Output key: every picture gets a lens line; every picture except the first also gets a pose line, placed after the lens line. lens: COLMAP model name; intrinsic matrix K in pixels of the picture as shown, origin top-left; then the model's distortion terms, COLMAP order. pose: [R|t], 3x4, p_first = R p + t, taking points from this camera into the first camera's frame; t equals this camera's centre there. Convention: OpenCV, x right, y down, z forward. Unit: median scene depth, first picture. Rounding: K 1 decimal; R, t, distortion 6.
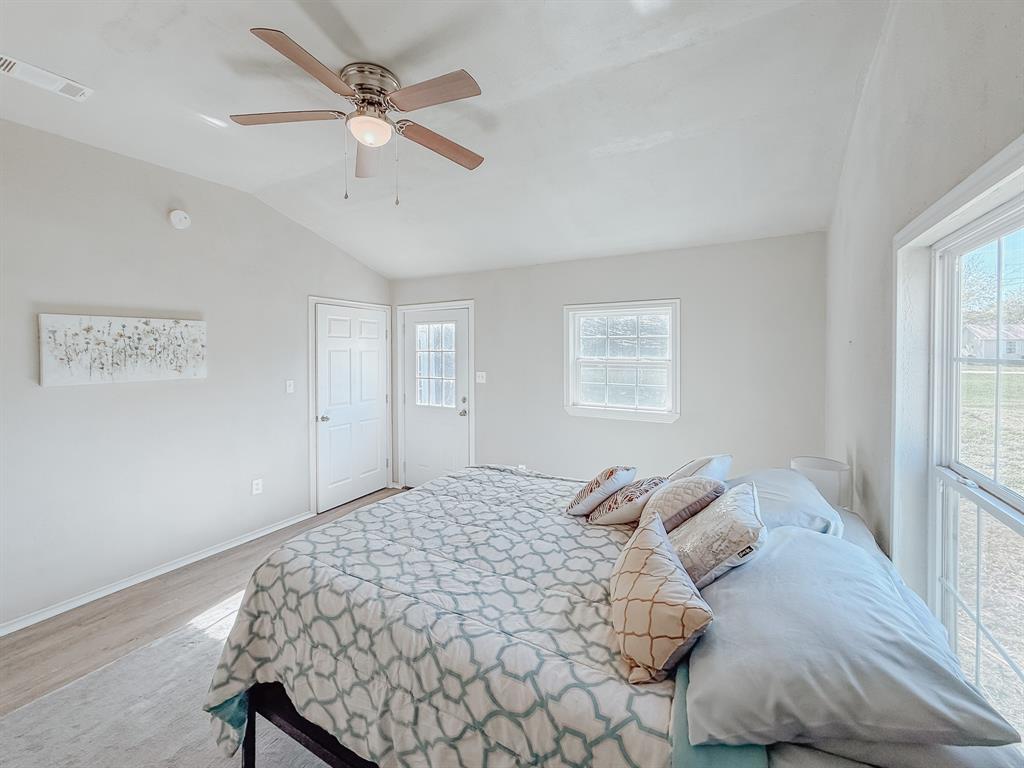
lens RADIAL K [[412.2, 0, 496.6], [0, 412.2, 360.8], [0, 0, 1]] dist [-0.001879, 0.001071]
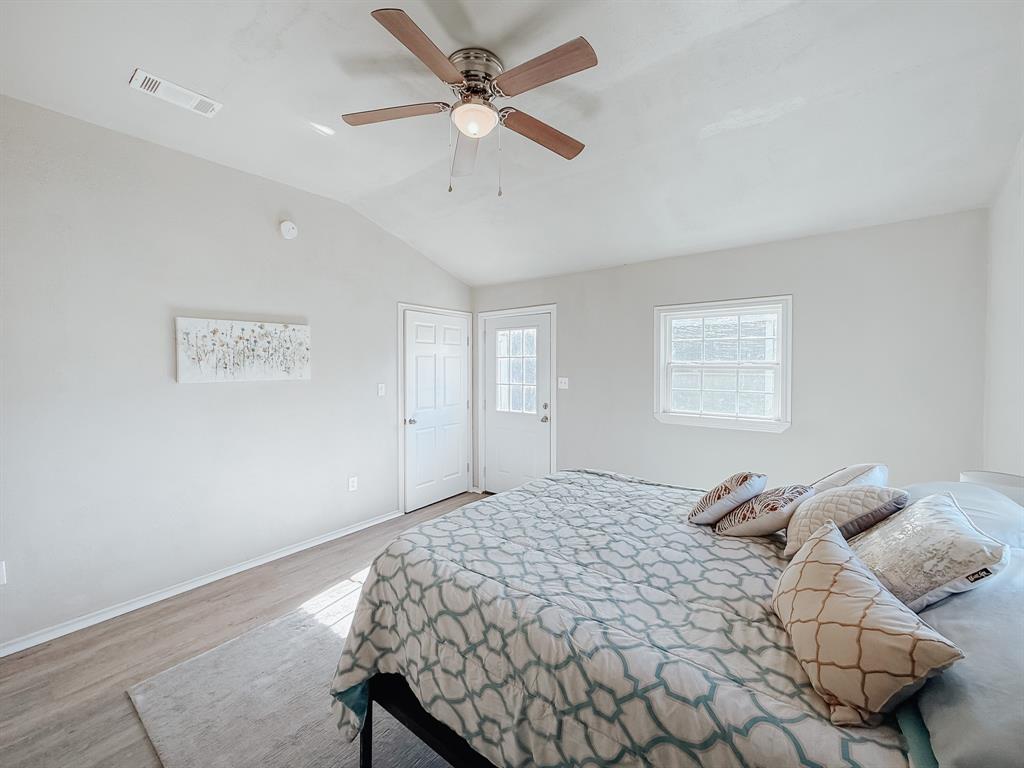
lens RADIAL K [[412.2, 0, 510.4], [0, 412.2, 372.1], [0, 0, 1]] dist [-0.001879, 0.001071]
pose [[0.989693, 0.001932, -0.143195, -0.117664], [-0.001115, 0.999983, 0.005784, 0.047937], [0.143203, -0.005565, 0.989678, 0.061920]]
